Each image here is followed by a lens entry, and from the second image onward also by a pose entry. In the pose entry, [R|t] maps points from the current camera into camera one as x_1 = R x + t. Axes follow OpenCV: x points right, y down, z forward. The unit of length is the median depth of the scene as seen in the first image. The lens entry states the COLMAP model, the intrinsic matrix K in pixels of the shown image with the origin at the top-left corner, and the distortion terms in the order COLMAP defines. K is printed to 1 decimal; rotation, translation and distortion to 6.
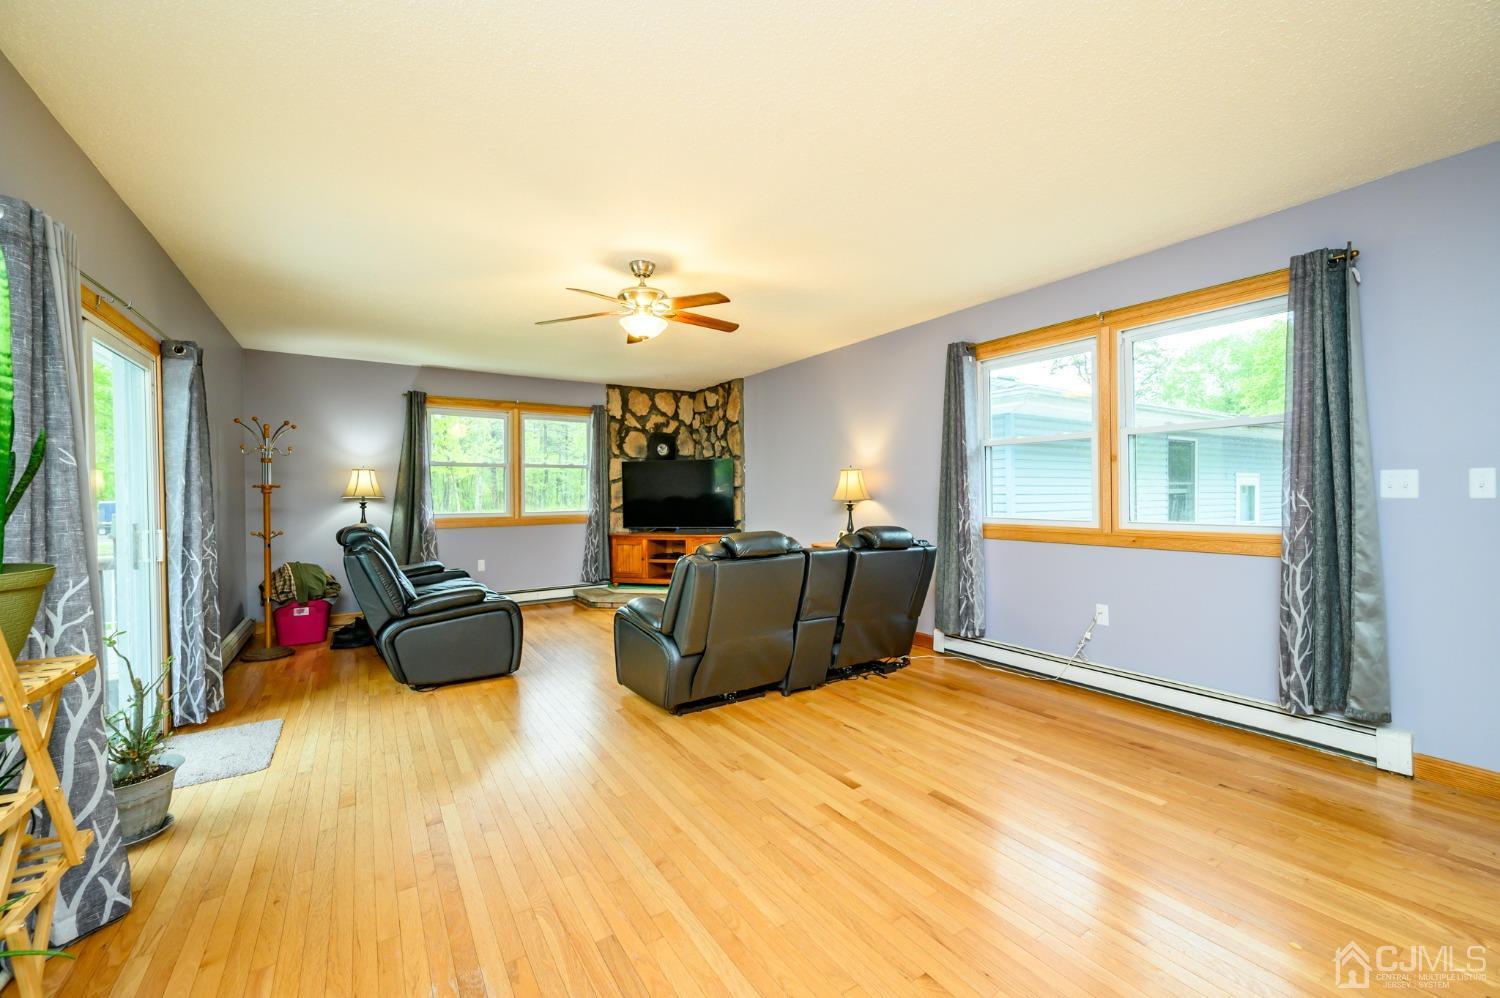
lens RADIAL K [[589.5, 0, 748.0], [0, 589.5, 496.9], [0, 0, 1]] dist [-0.001034, -0.000979]
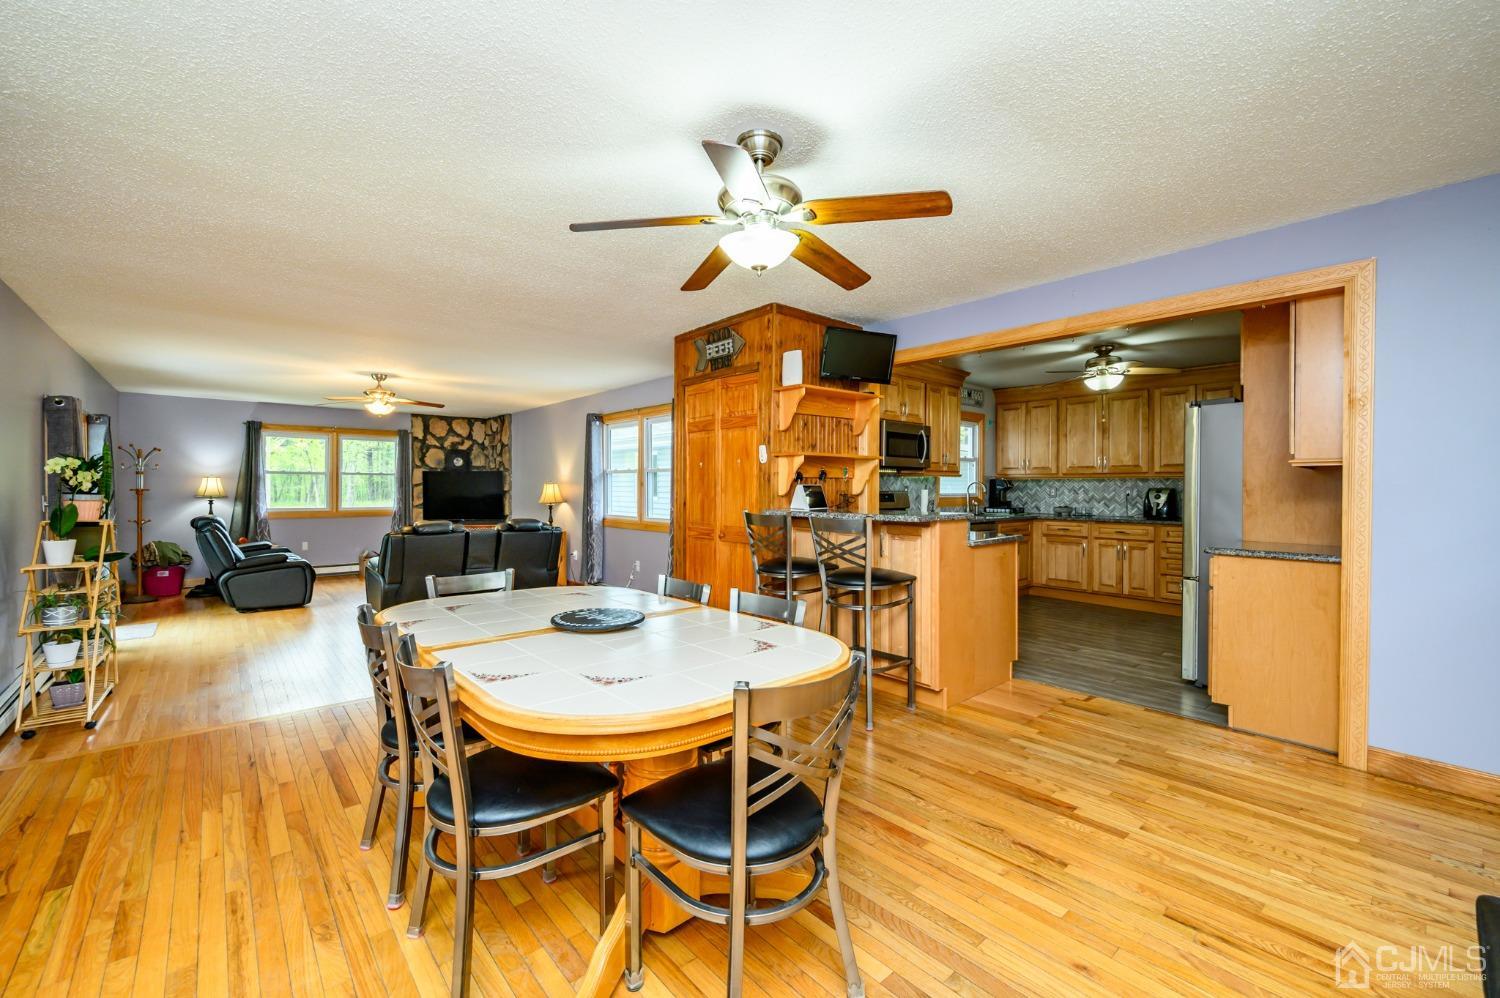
lens RADIAL K [[622.2, 0, 745.9], [0, 622.2, 489.9], [0, 0, 1]] dist [0.003423, -0.000213]
pose [[0.992350, 0.015180, 0.122518, 0.371998], [-0.015136, 0.999885, -0.001293, -0.027185], [-0.122523, -0.000571, 0.992465, -0.546758]]
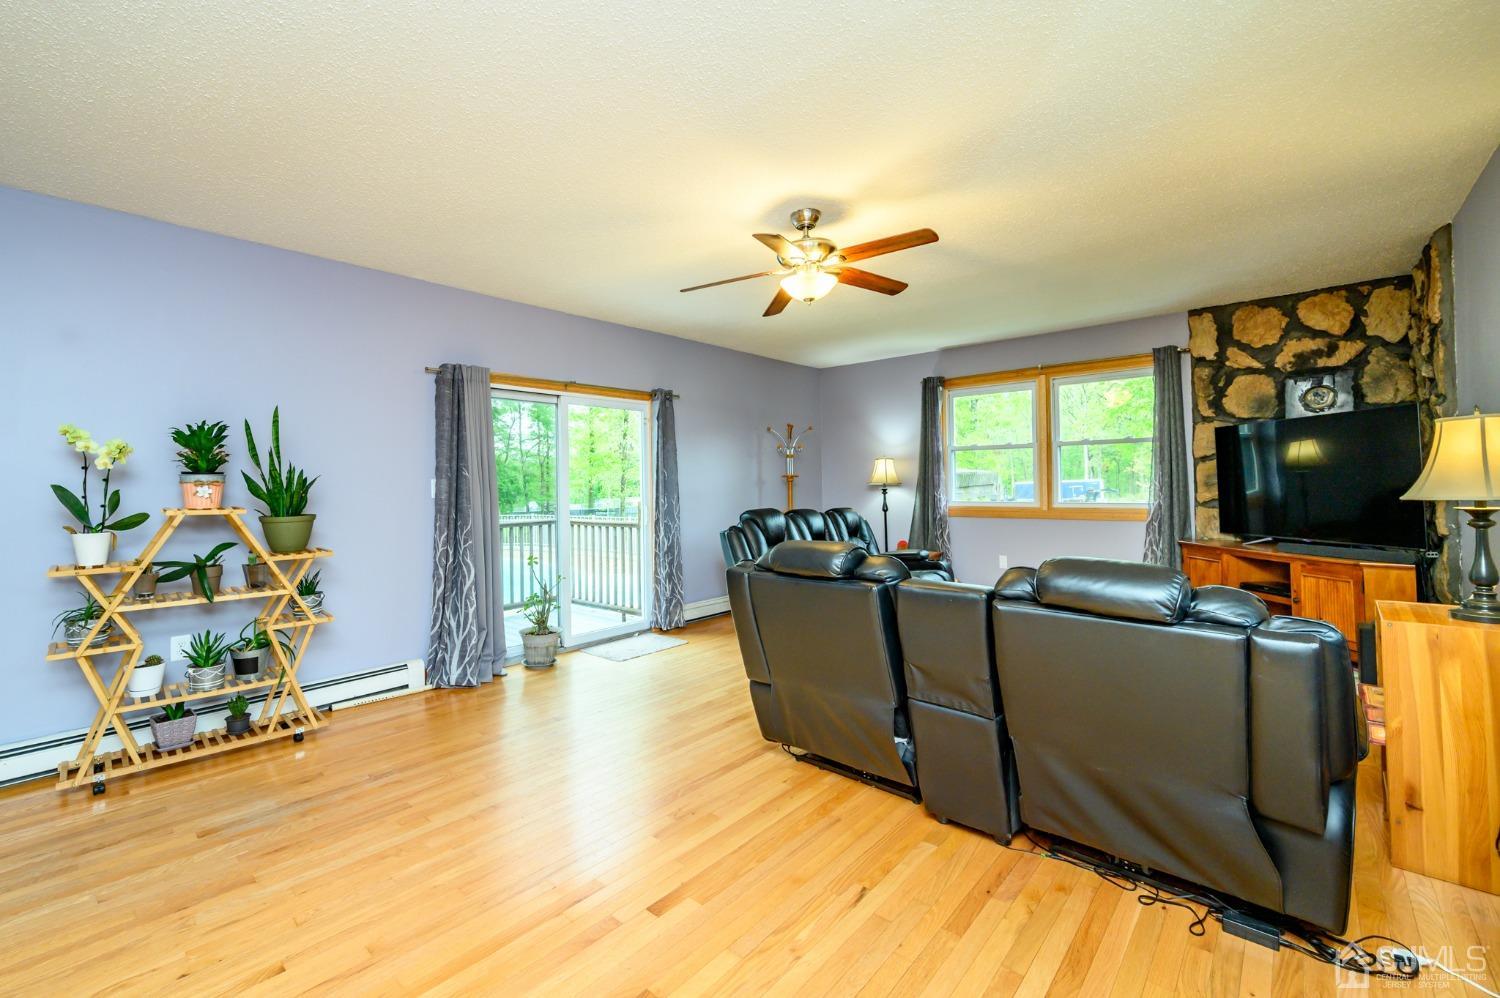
lens RADIAL K [[636.7, 0, 696.4], [0, 636.7, 485.7], [0, 0, 1]] dist [-0.002301, 0.000562]
pose [[0.223548, 0.007905, -0.974661, 0.344349], [0.005536, 0.999941, 0.009380, -0.007494], [0.974677, -0.007492, 0.223491, 0.328623]]
